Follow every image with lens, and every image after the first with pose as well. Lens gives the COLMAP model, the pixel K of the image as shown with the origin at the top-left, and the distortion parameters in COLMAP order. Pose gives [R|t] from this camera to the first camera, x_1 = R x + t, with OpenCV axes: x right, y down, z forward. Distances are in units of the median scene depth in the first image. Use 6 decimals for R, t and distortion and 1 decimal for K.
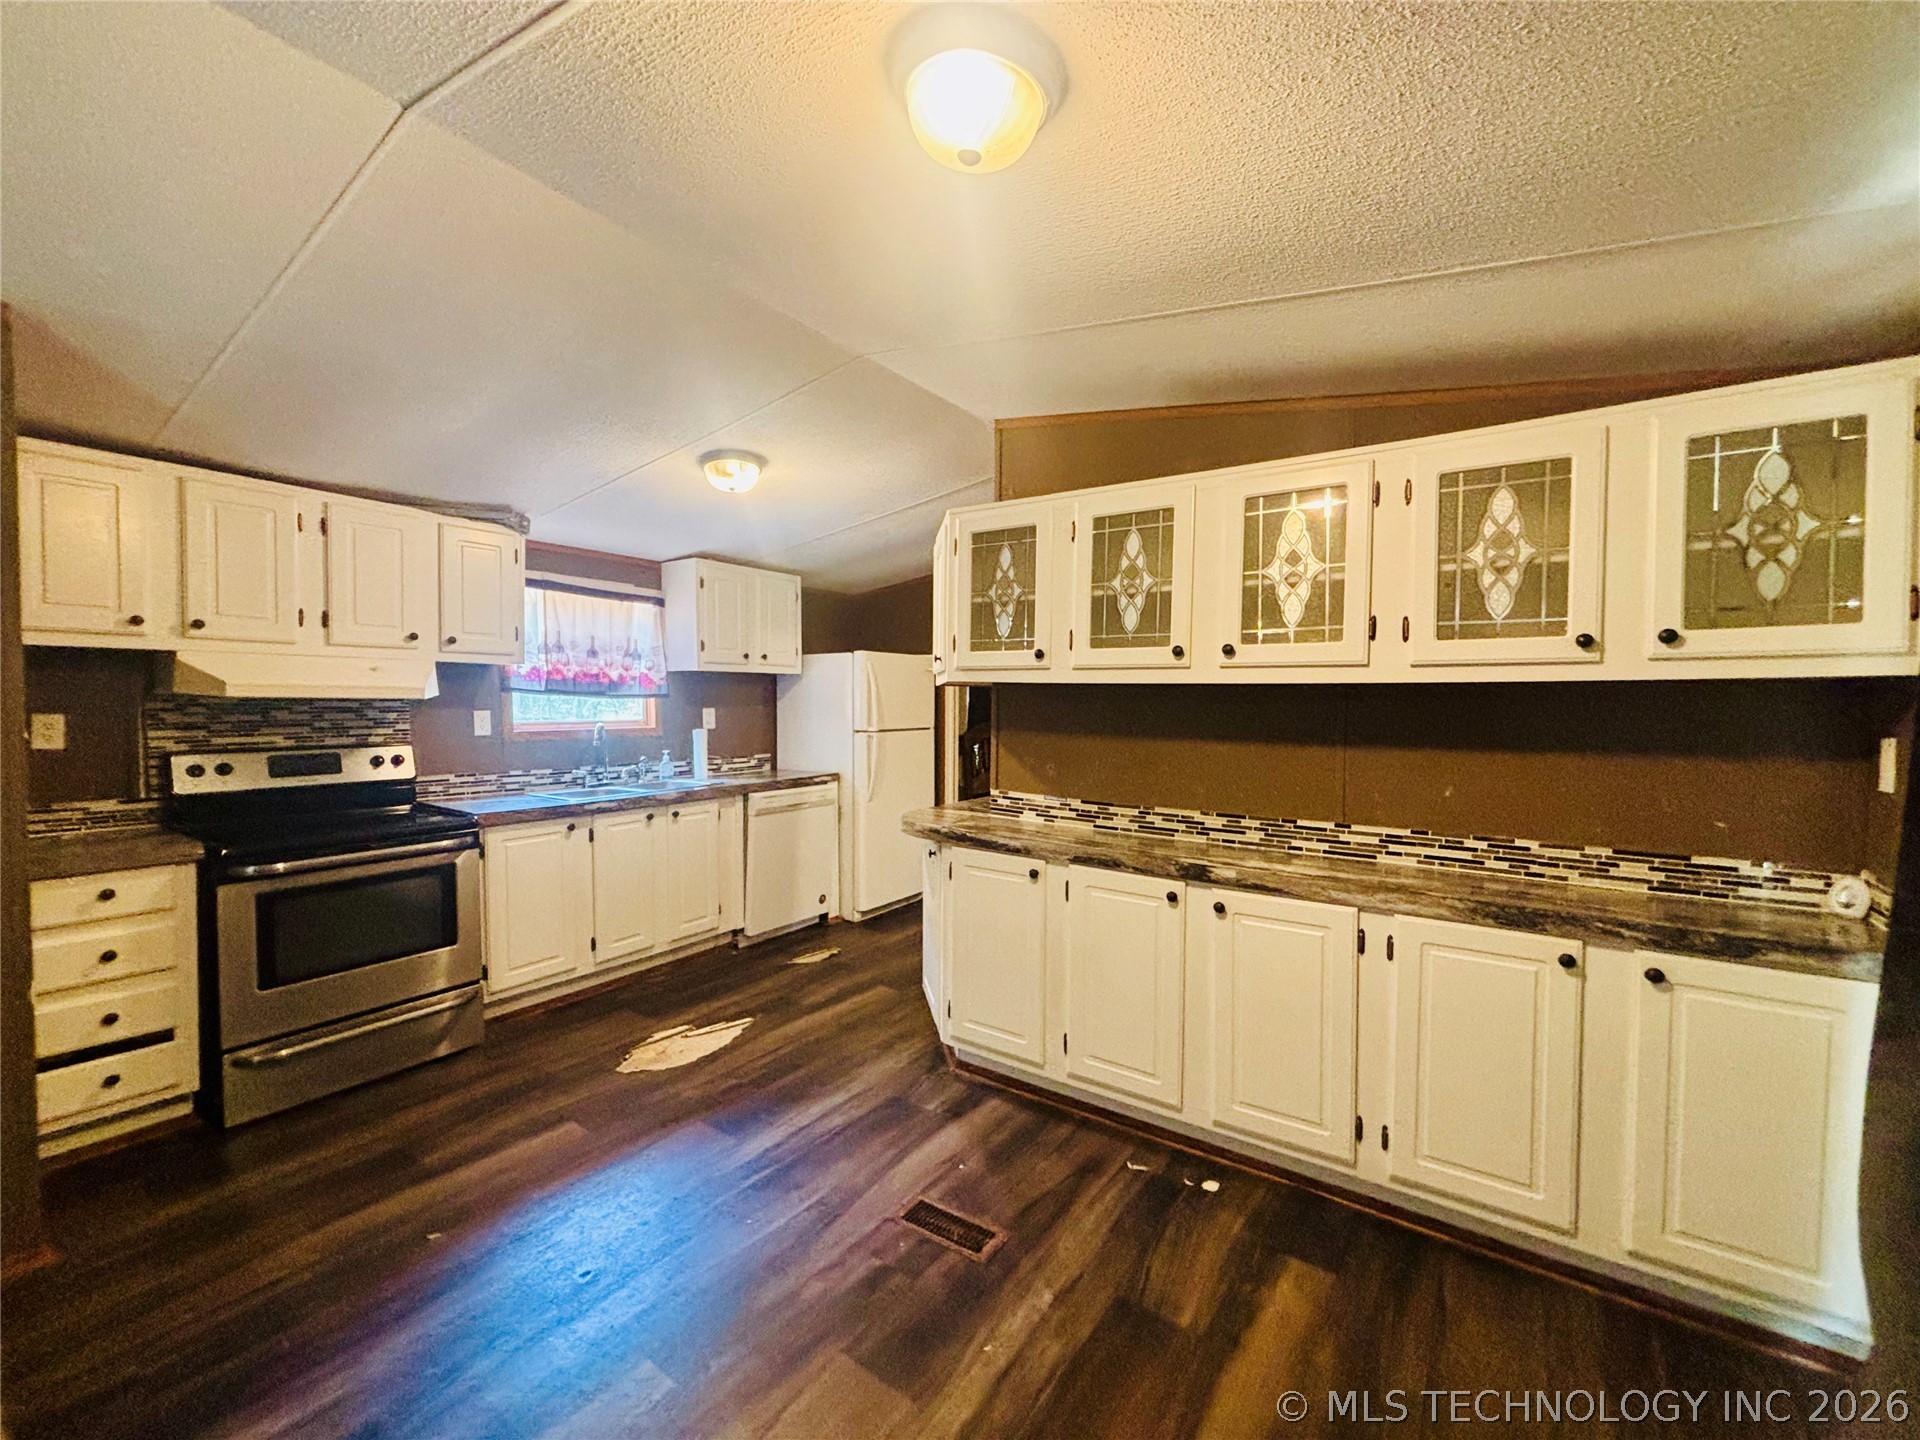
lens RADIAL K [[773.4, 0, 955.0], [0, 773.4, 718.2], [0, 0, 1]] dist [-0.000742, 0.000199]
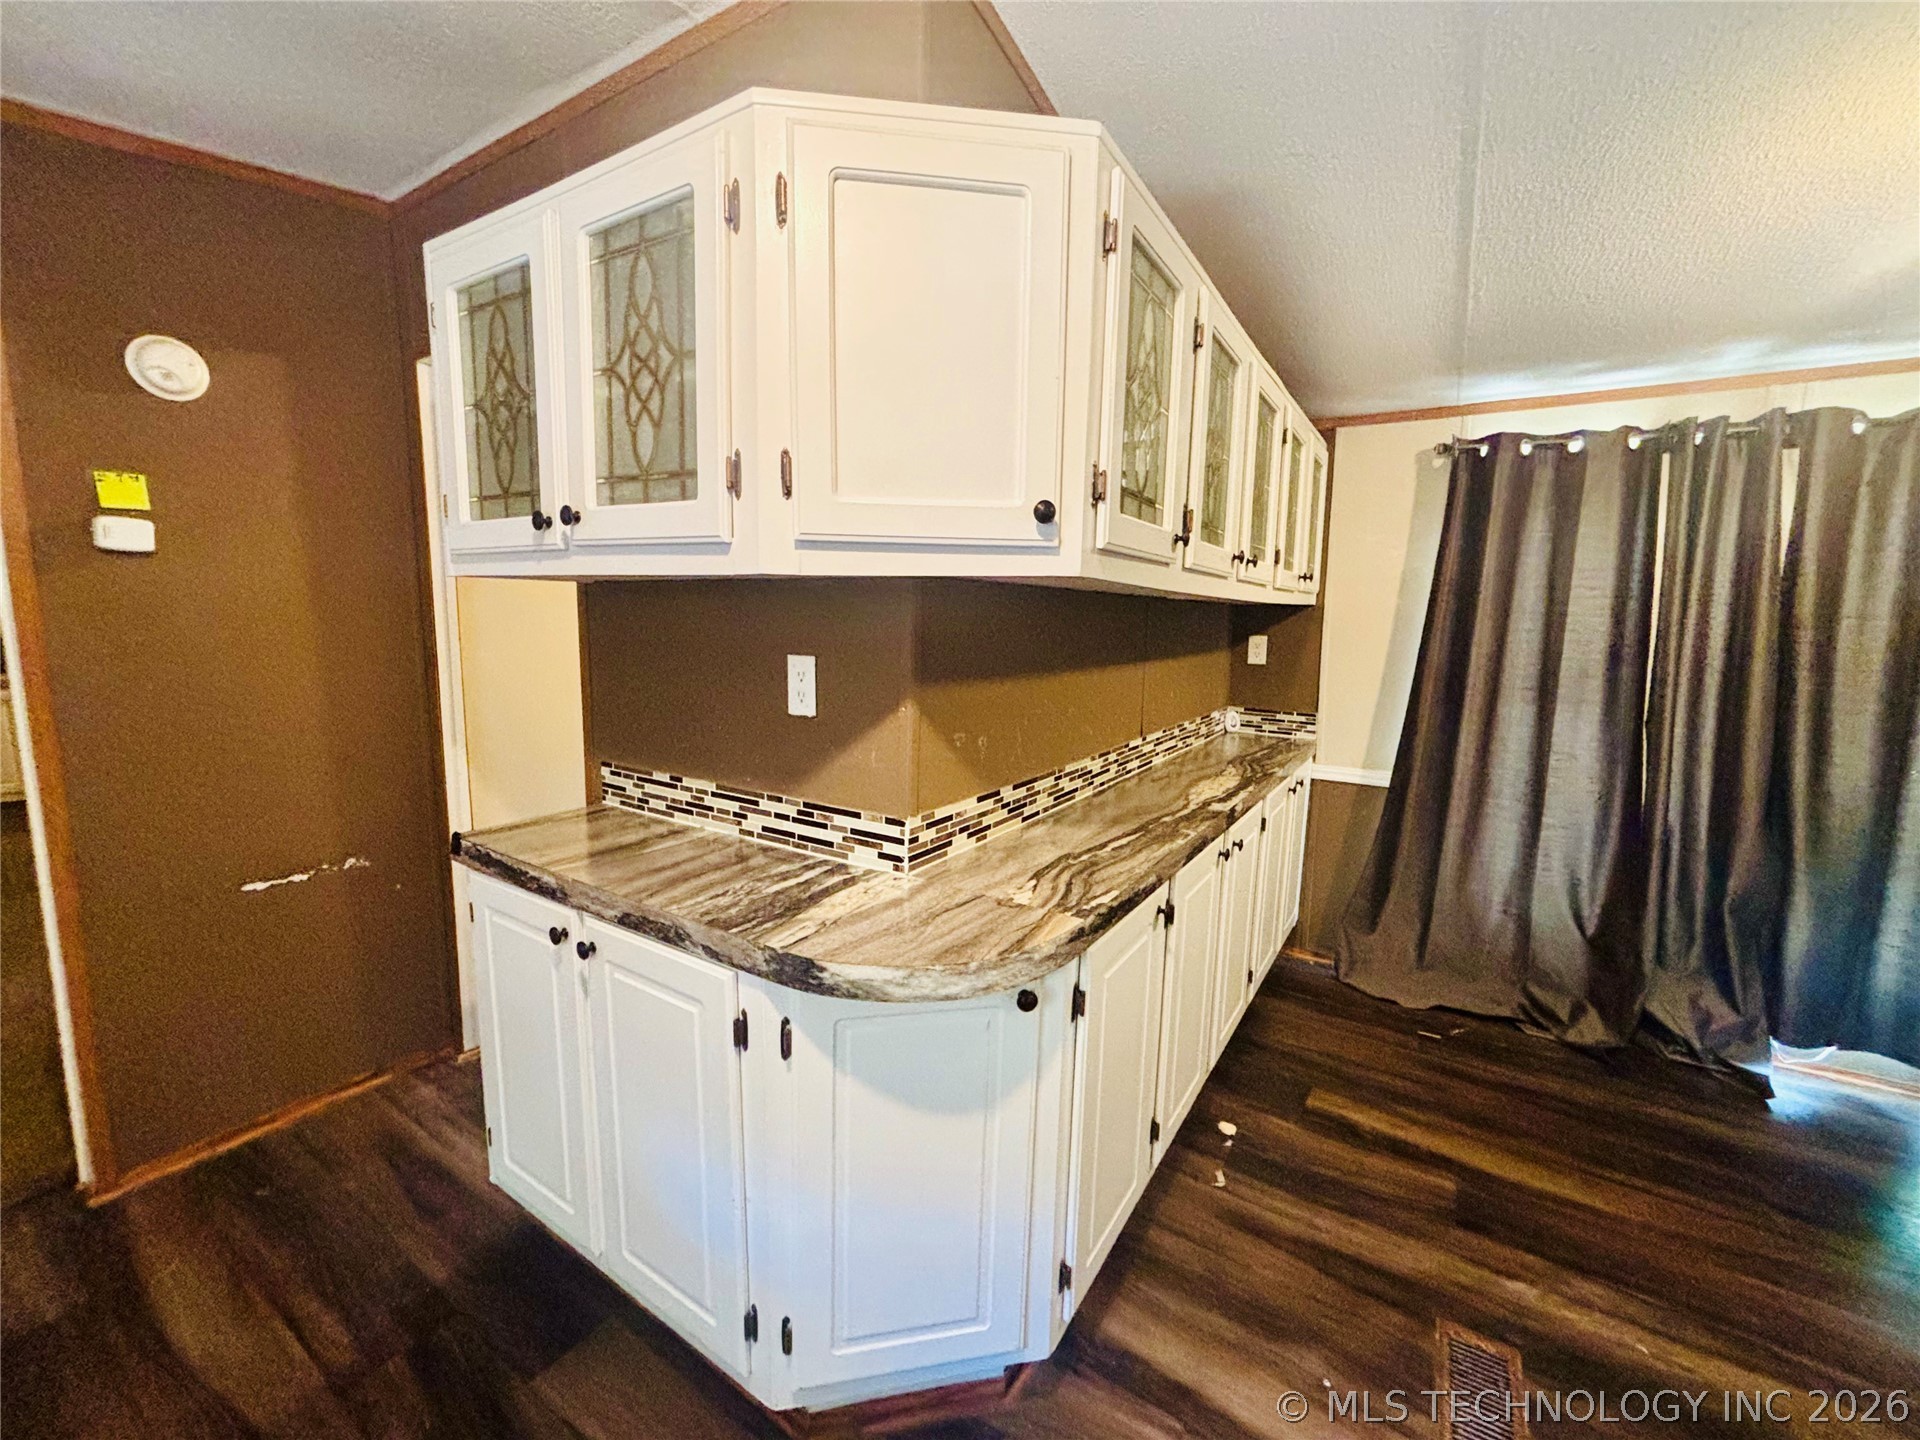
lens RADIAL K [[773.4, 0, 953.3], [0, 773.4, 719.5], [0, 0, 1]] dist [-0.000742, 0.000199]
pose [[-0.035040, -0.146246, 0.988628, -0.477182], [0.008962, 0.989149, 0.146640, -0.037180], [-0.999346, 0.013999, -0.033349, 1.213891]]
